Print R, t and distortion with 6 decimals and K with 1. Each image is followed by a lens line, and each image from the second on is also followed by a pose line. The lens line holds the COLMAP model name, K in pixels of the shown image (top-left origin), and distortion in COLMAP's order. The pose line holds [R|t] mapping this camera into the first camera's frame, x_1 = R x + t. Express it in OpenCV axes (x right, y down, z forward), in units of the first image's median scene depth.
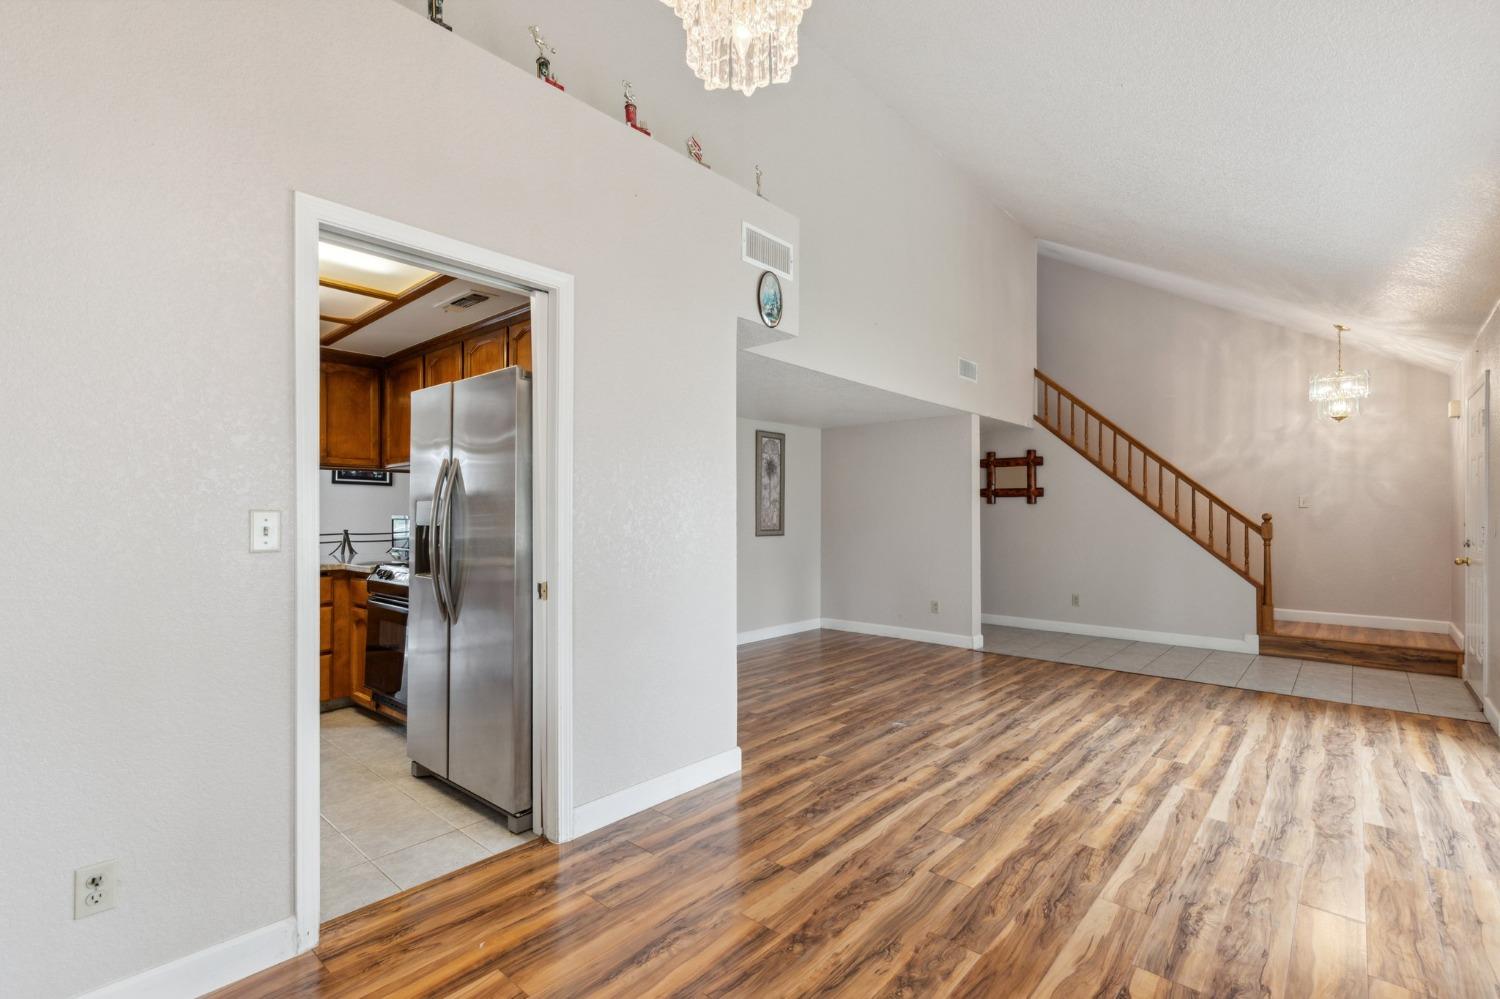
lens RADIAL K [[691.6, 0, 739.7], [0, 691.6, 519.0], [0, 0, 1]] dist [0.014830, -0.005155]
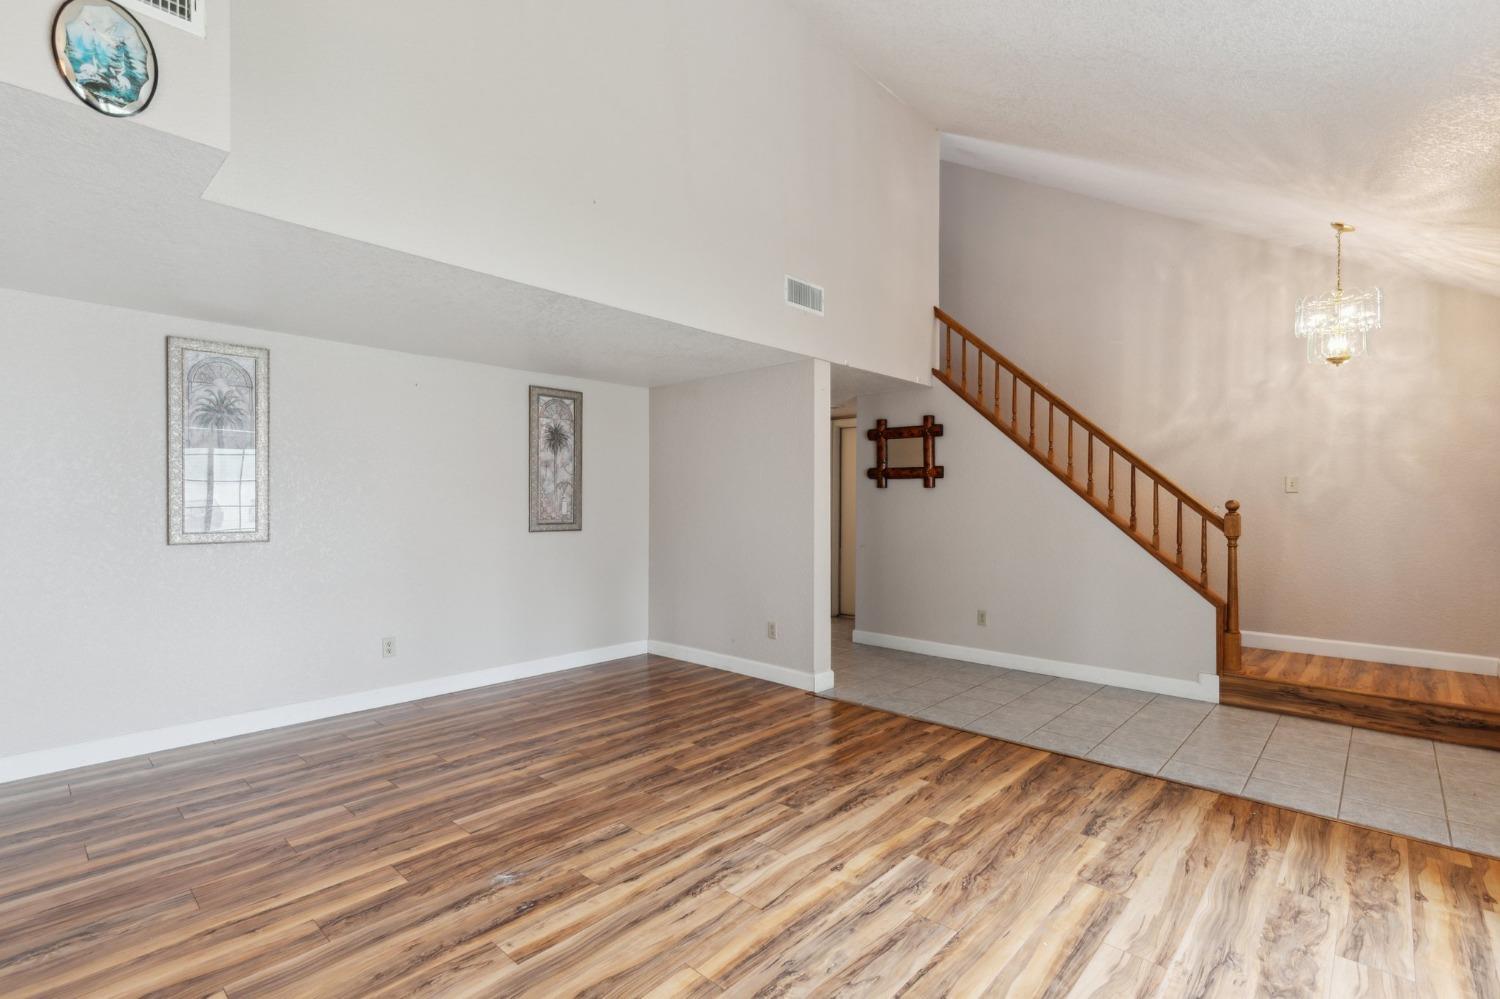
lens RADIAL K [[691.6, 0, 752.4], [0, 691.6, 514.6], [0, 0, 1]] dist [0.014830, -0.005155]
pose [[0.999865, 0.000133, -0.016449, 0.376528], [0.000039, 0.999946, 0.010405, -0.001194], [0.016450, -0.010404, 0.999811, 0.387149]]
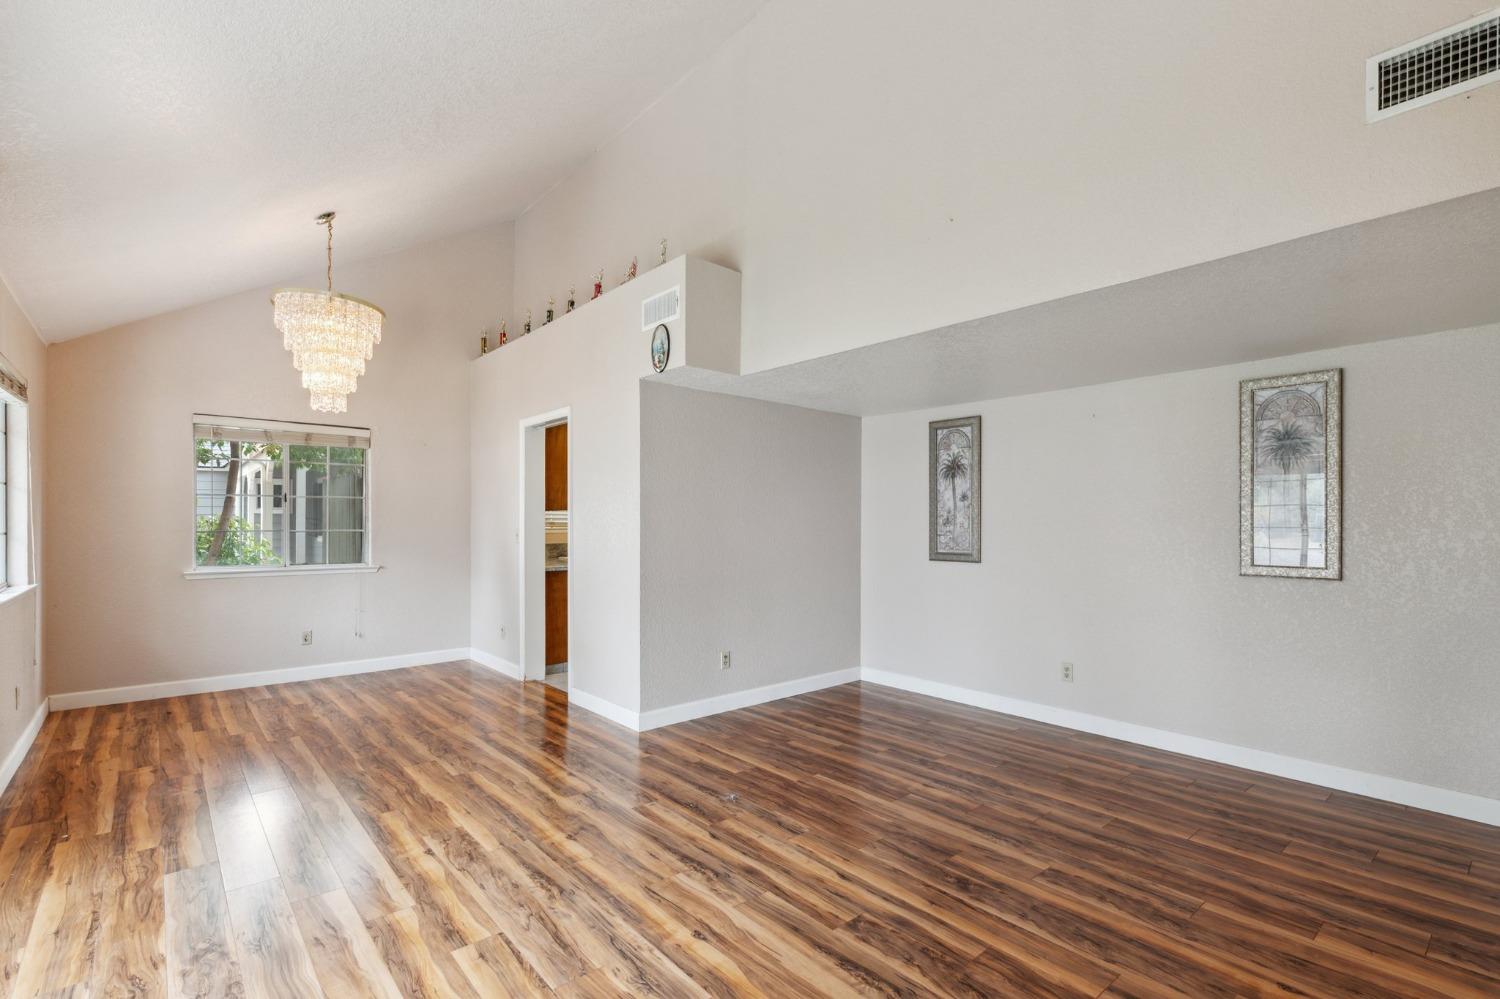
lens RADIAL K [[691.6, 0, 747.4], [0, 691.6, 525.2], [0, 0, 1]] dist [0.014830, -0.005155]
pose [[-0.138727, -0.001325, -0.990330, 0.875934], [-0.008743, 0.999962, -0.000113, -0.014617], [0.990292, 0.008643, -0.138734, 0.970396]]
